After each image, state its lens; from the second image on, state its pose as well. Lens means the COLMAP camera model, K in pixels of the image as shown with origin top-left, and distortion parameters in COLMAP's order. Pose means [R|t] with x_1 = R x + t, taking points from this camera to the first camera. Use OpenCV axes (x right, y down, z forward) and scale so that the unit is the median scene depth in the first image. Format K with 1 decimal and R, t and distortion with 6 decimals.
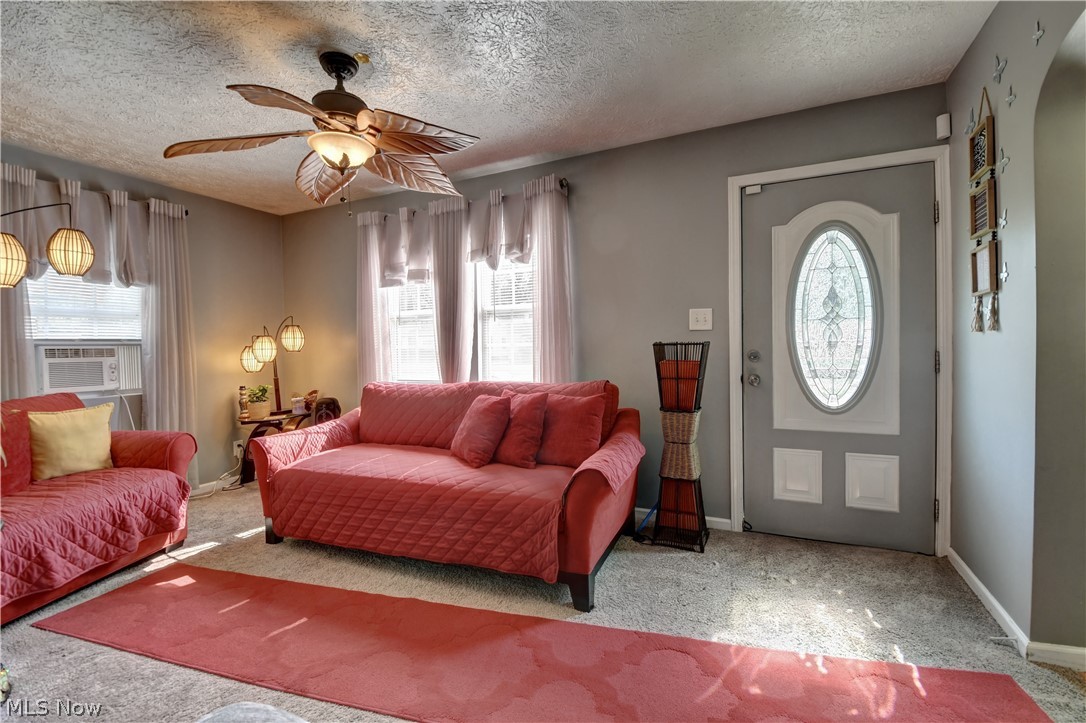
lens RADIAL K [[472.7, 0, 543.9], [0, 472.7, 357.3], [0, 0, 1]] dist [0.000156, -0.000172]
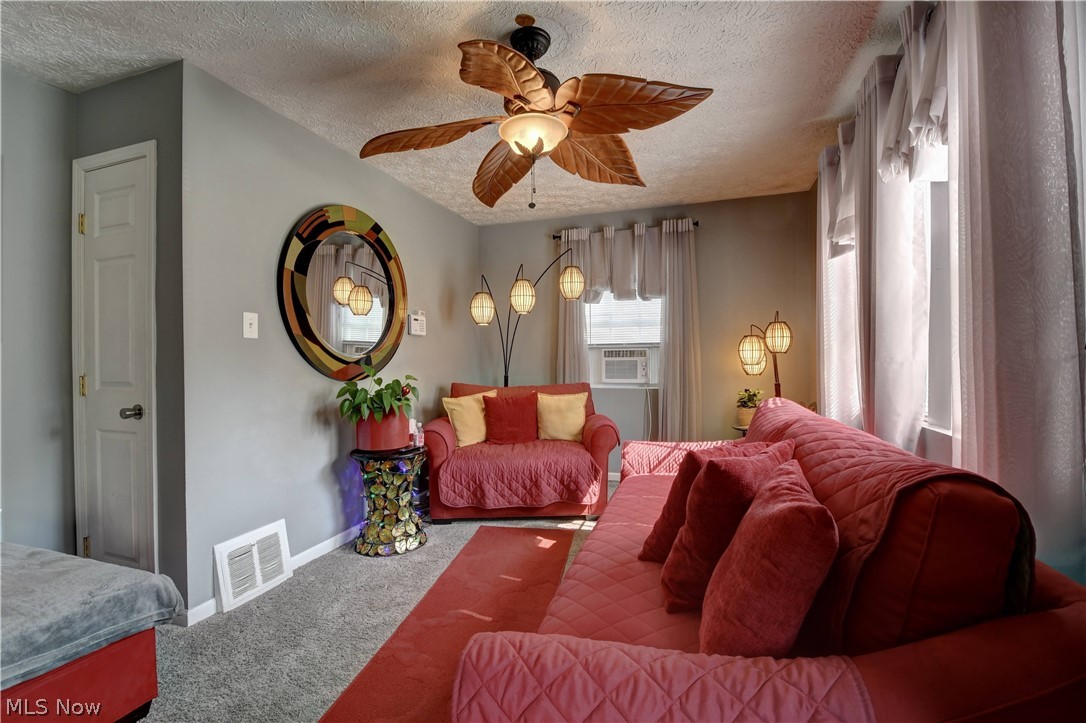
lens RADIAL K [[472.7, 0, 543.7], [0, 472.7, 361.8], [0, 0, 1]] dist [0.000156, -0.000172]
pose [[0.149070, 0.025355, -0.988501, 0.392336], [-0.009734, 0.999660, 0.024173, -0.021142], [0.988779, 0.006019, 0.149266, 0.741555]]
